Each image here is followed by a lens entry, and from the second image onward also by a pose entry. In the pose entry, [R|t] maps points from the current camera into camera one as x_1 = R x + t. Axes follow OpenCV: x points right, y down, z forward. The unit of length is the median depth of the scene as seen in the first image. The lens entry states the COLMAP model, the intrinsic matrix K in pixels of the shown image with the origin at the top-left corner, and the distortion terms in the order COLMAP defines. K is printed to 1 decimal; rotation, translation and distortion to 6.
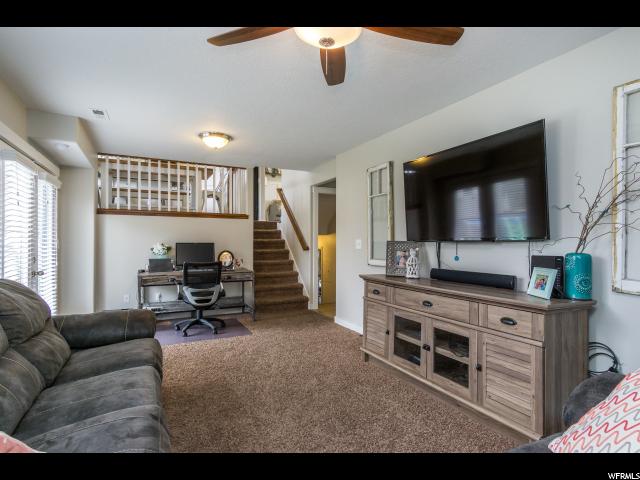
lens RADIAL K [[339.0, 0, 318.1], [0, 339.0, 243.4], [0, 0, 1]] dist [0.001002, 0.003304]
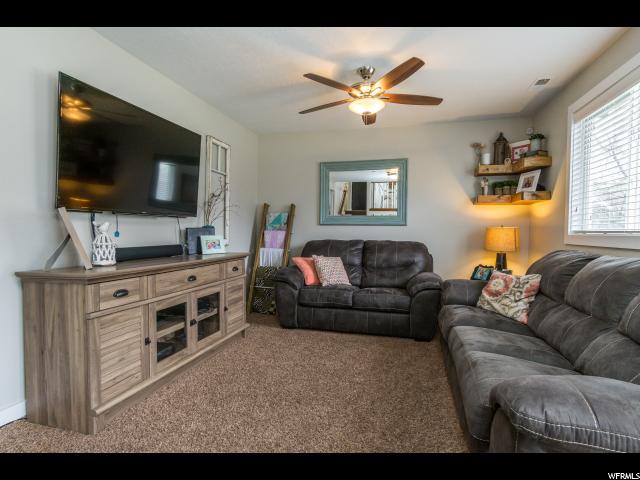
lens RADIAL K [[339.0, 0, 318.0], [0, 339.0, 237.7], [0, 0, 1]] dist [0.001002, 0.003304]
pose [[-0.730176, -0.034352, 0.682395, -0.611201], [-0.014100, 0.999280, 0.035216, 0.019205], [-0.683114, 0.016092, -0.730135, 1.459104]]
